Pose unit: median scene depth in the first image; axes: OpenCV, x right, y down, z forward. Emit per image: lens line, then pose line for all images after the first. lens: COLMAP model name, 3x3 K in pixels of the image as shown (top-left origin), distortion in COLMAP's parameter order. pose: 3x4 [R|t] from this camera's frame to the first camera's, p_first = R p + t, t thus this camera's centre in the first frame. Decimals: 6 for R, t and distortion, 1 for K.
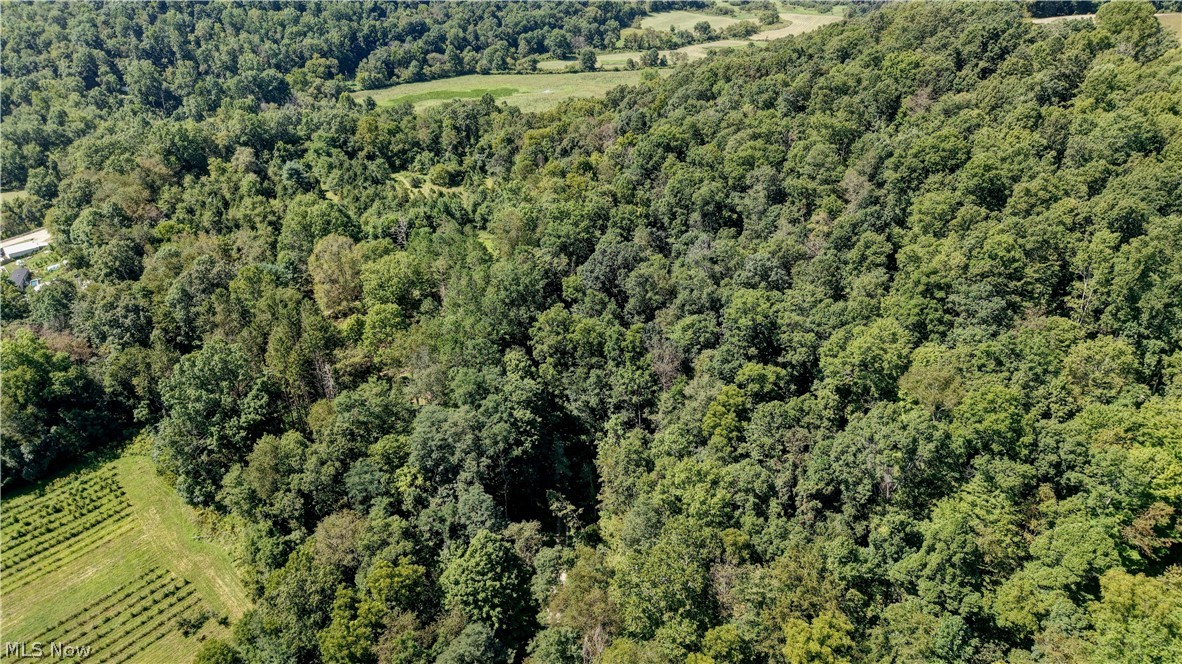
lens RADIAL K [[795.9, 0, 586.2], [0, 795.9, 331.9], [0, 0, 1]] dist [0.012234, -0.013128]
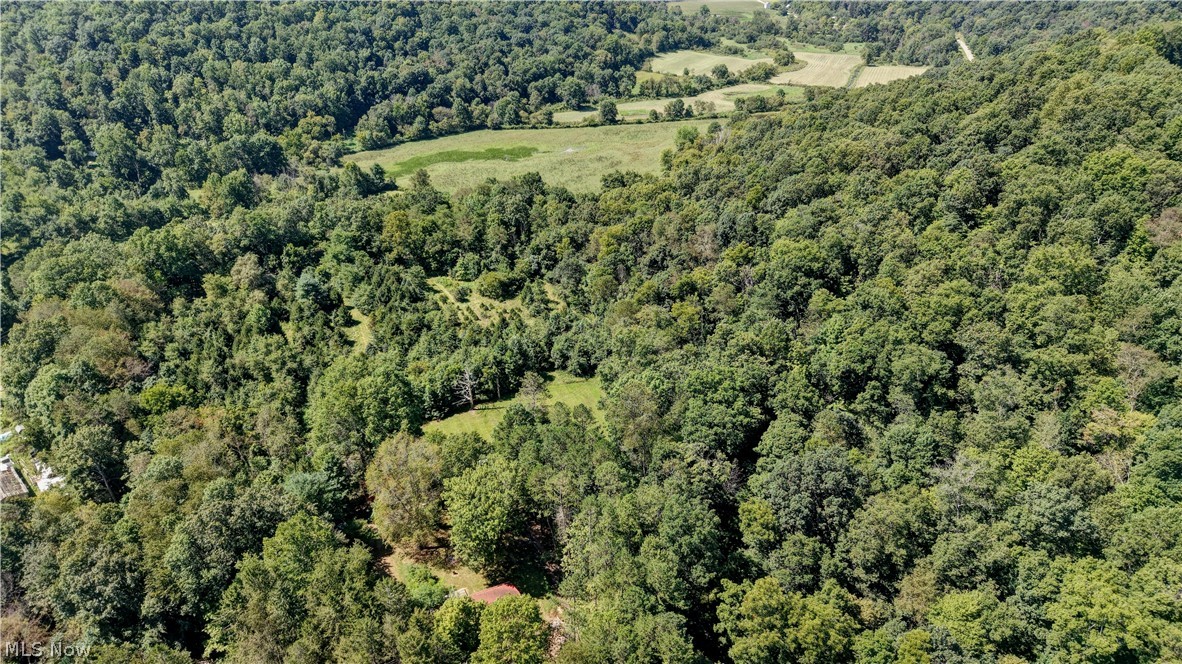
lens RADIAL K [[795.9, 0, 585.6], [0, 795.9, 330.8], [0, 0, 1]] dist [0.012234, -0.013128]
pose [[0.999269, -0.019105, 0.033122, -0.085080], [0.020051, 0.999393, -0.028483, -0.093180], [-0.032557, 0.029126, 0.999045, 0.137410]]
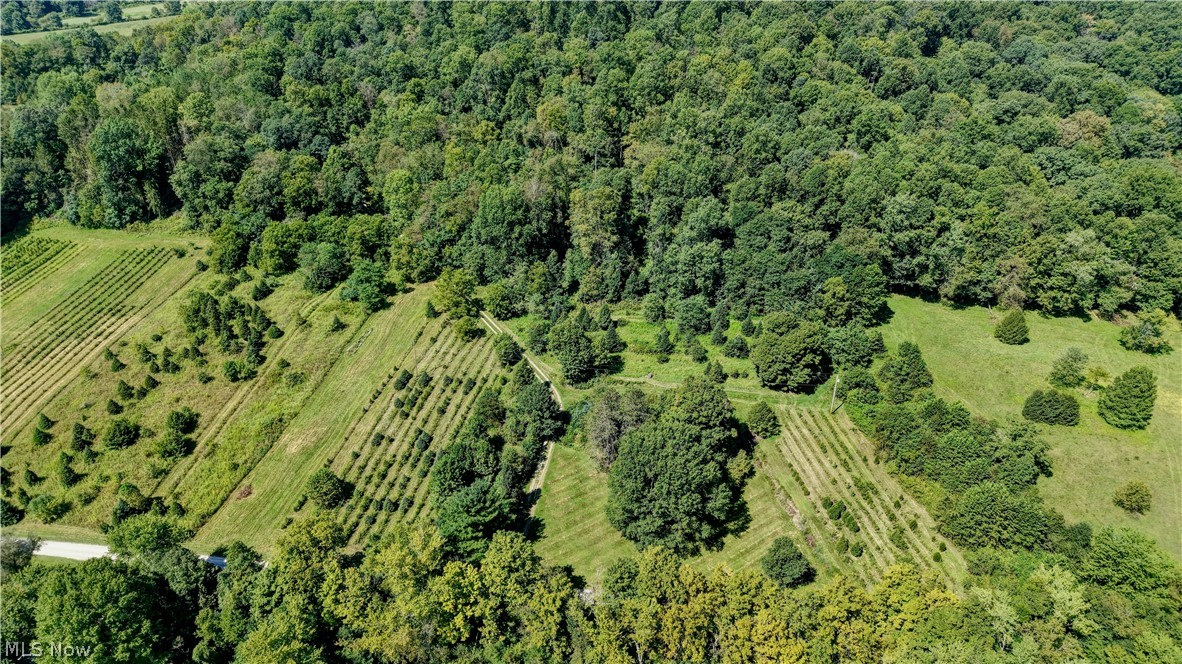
lens RADIAL K [[795.9, 0, 589.2], [0, 795.9, 337.0], [0, 0, 1]] dist [0.012234, -0.013128]
pose [[0.803522, -0.306963, 0.510026, -0.240401], [0.288669, 0.950238, 0.117124, 0.199674], [-0.520599, 0.053117, 0.852148, -0.341388]]
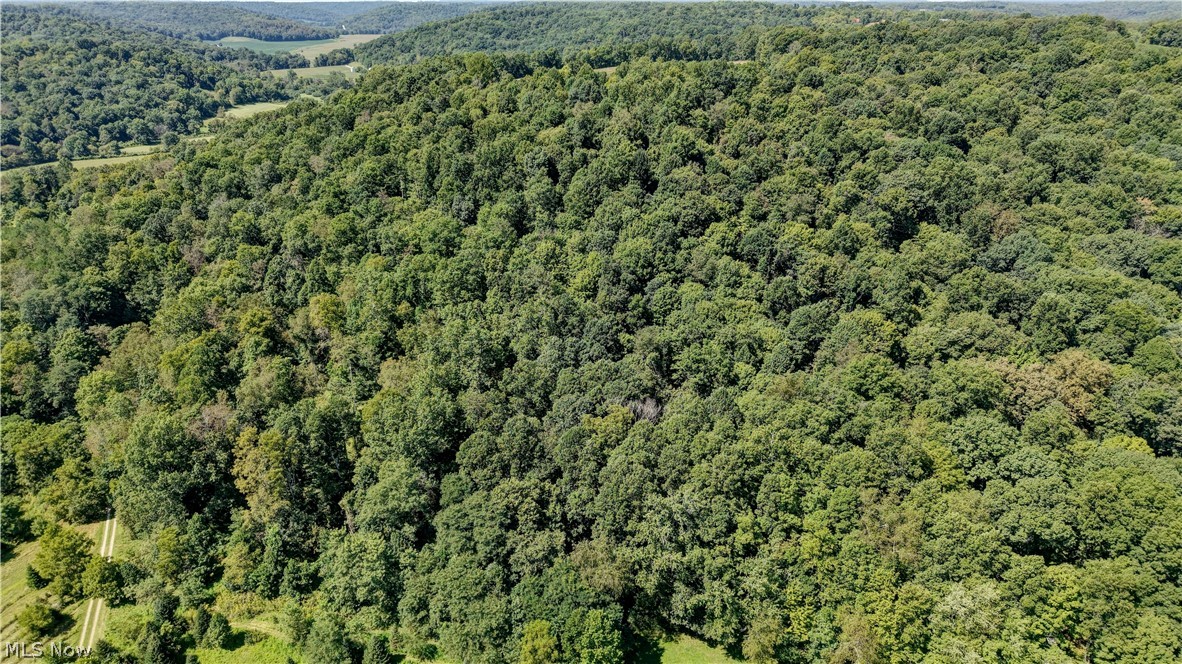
lens RADIAL K [[795.9, 0, 586.9], [0, 795.9, 335.0], [0, 0, 1]] dist [0.012234, -0.013128]
pose [[0.902967, -0.166604, 0.396097, 0.058355], [0.209931, 0.975325, -0.068337, 0.182017], [-0.374938, 0.144859, 0.915662, -0.310741]]
